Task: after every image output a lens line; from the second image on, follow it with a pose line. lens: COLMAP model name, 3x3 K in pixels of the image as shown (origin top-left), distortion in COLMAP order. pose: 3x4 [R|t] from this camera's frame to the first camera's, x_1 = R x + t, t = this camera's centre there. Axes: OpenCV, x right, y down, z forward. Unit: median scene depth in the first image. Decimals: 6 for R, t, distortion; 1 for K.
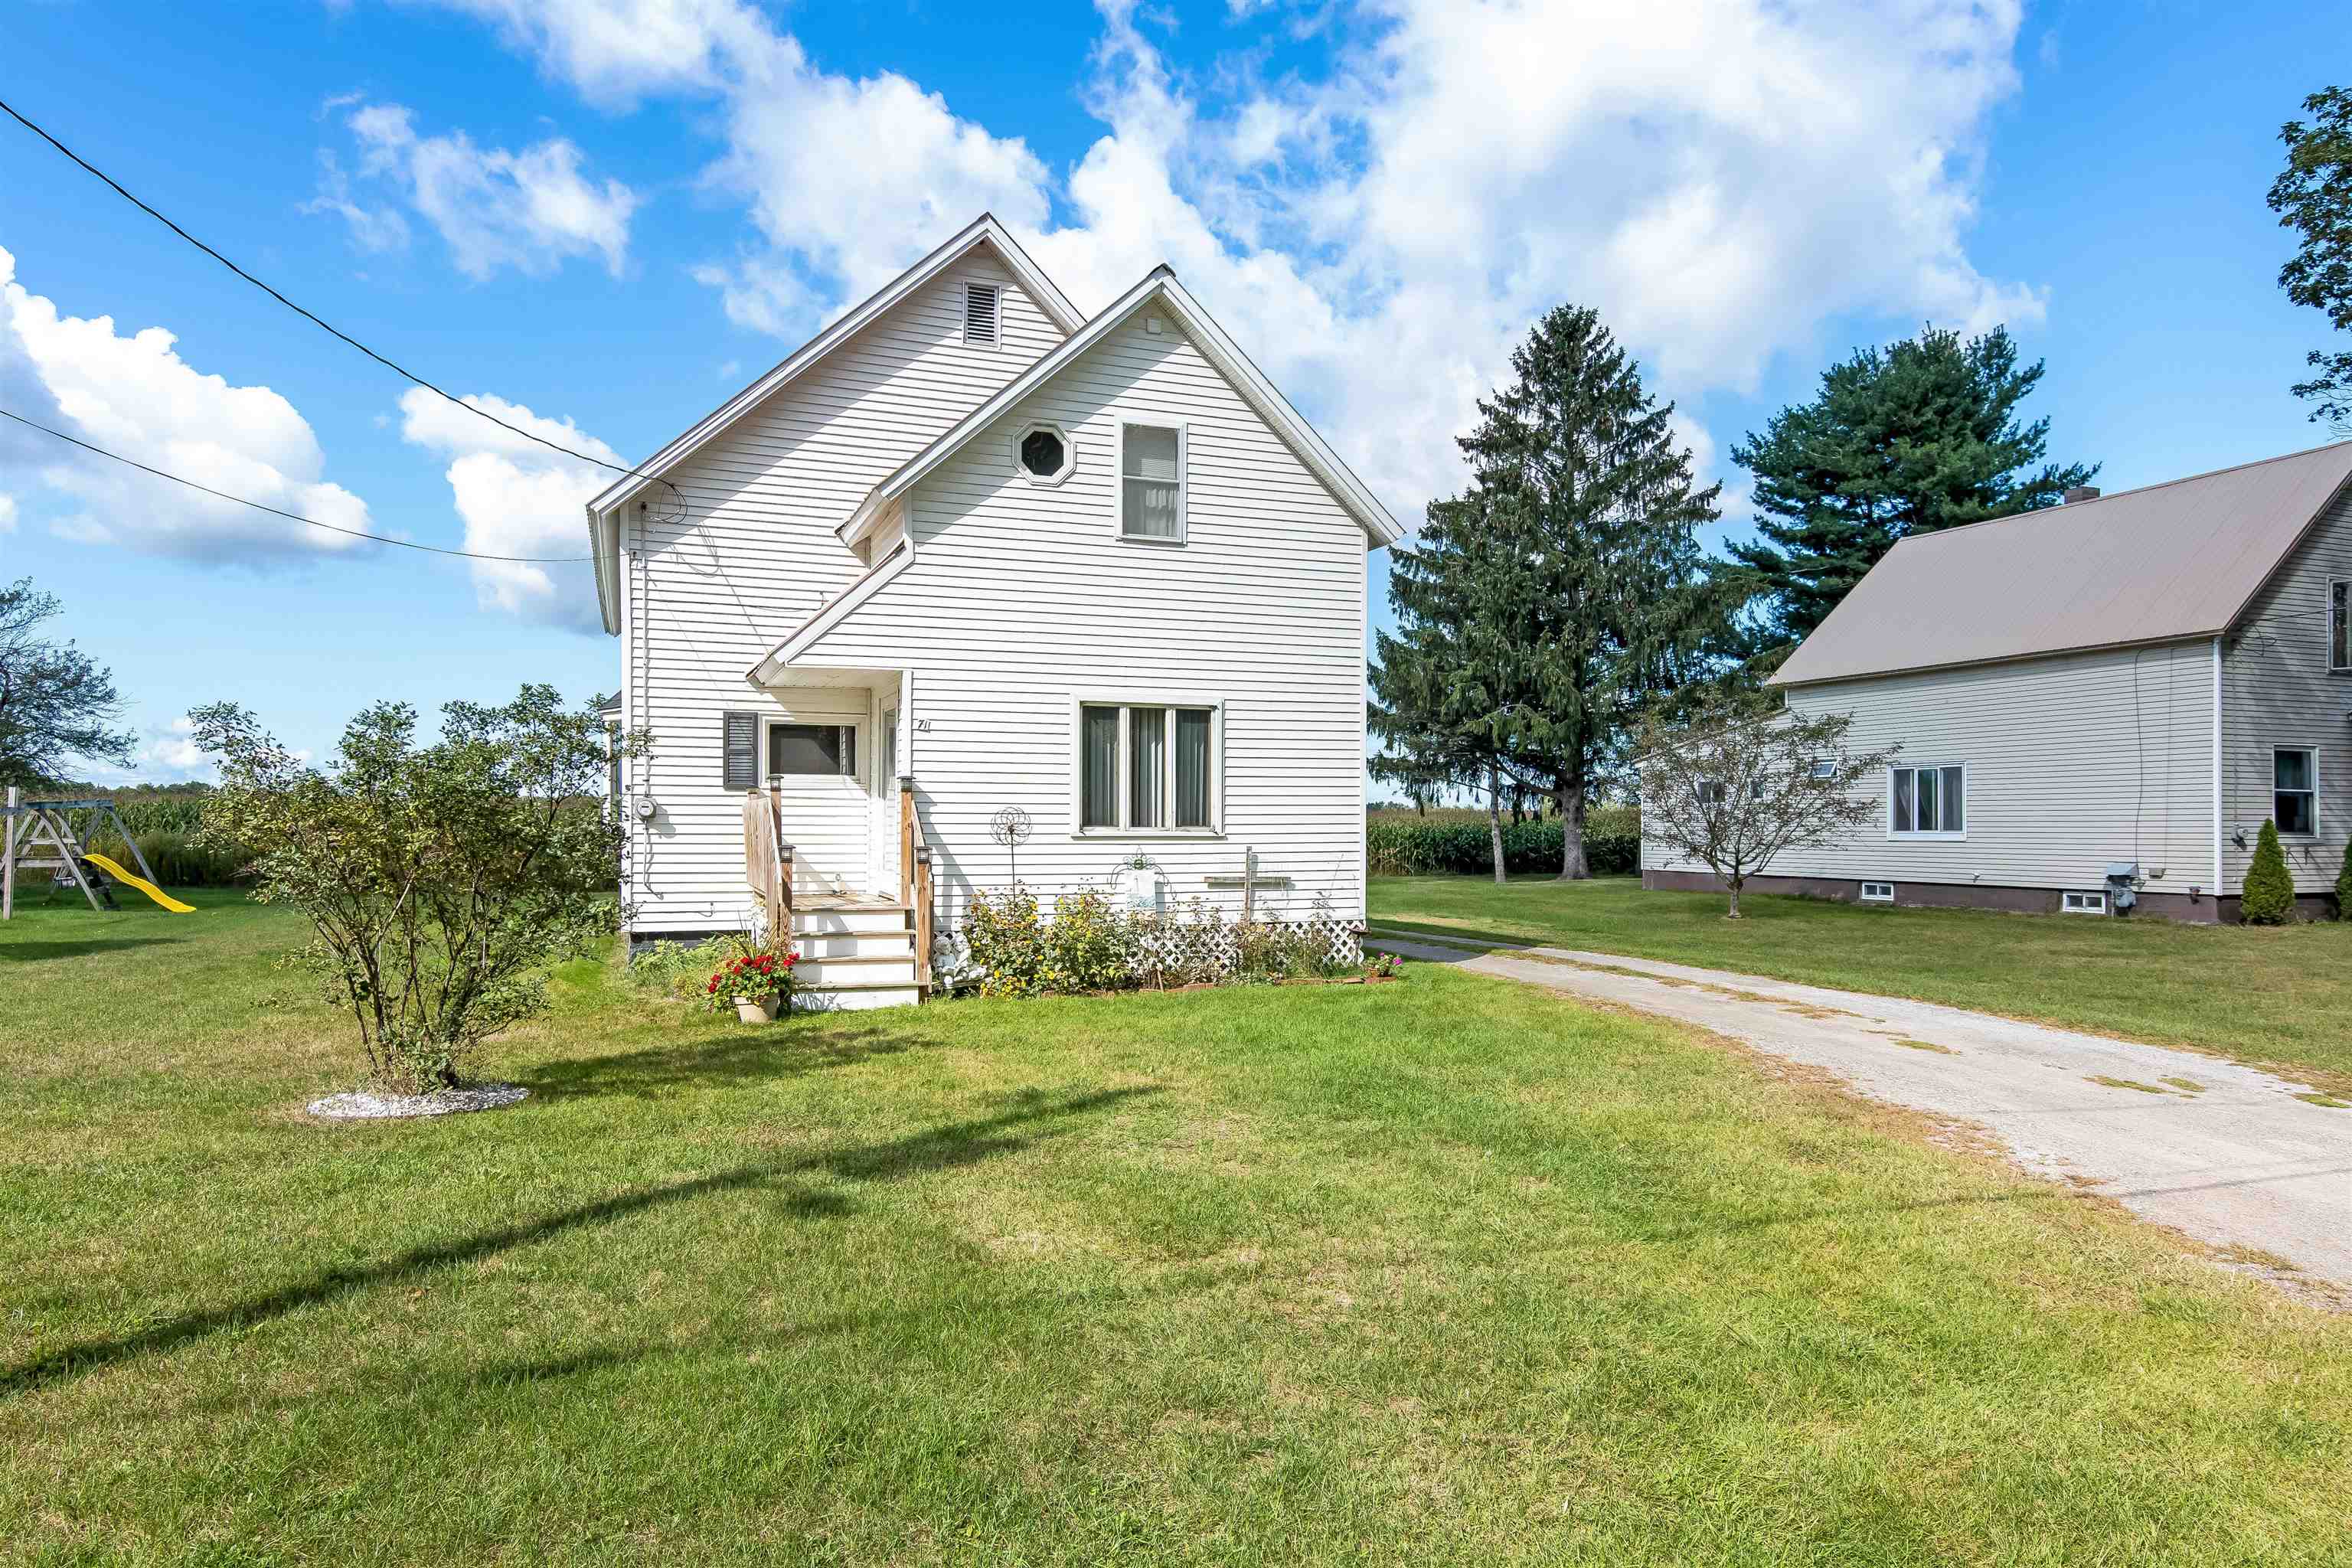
lens RADIAL K [[1458.7, 0, 1170.6], [0, 1458.7, 795.8], [0, 0, 1]] dist [0.003089, -0.005701]
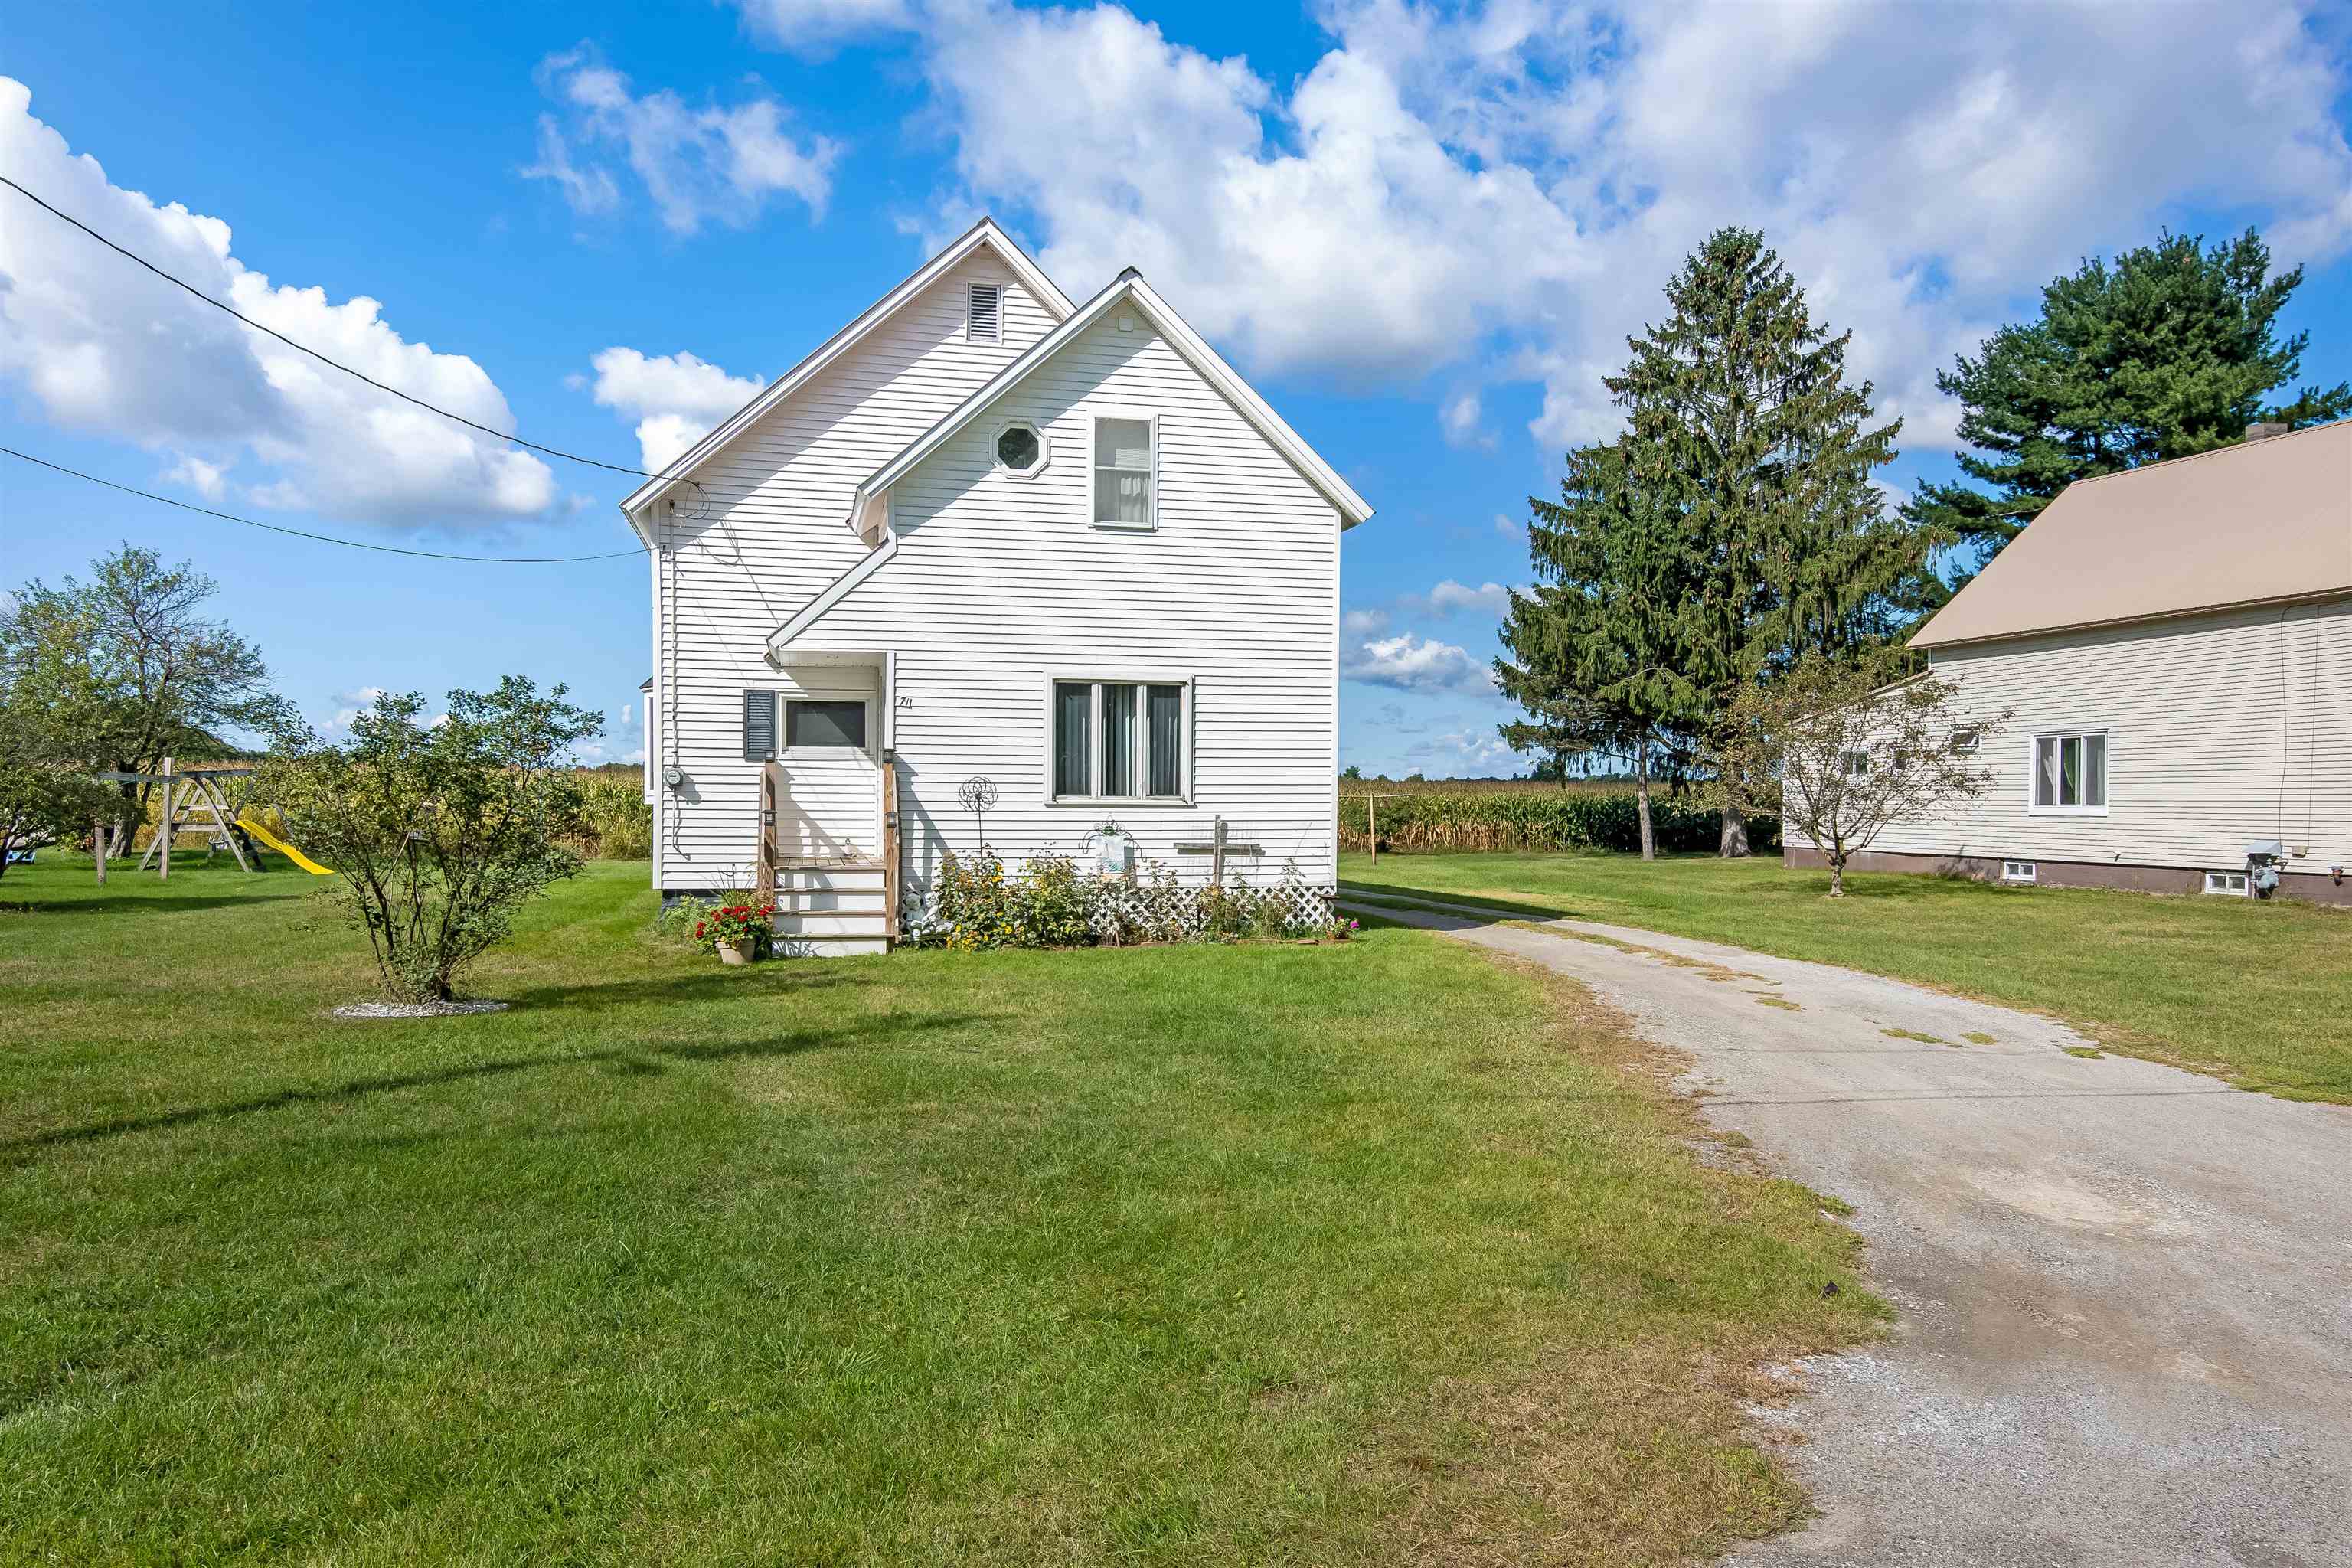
lens RADIAL K [[1637.8, 0, 1177.1], [0, 1637.8, 789.1], [0, 0, 1]] dist [0.014361, -0.012493]
pose [[0.990517, 0.002601, -0.137368, 0.180525], [-0.000644, 0.999898, 0.014288, -0.000671], [0.137391, -0.014064, 0.990417, -0.171813]]
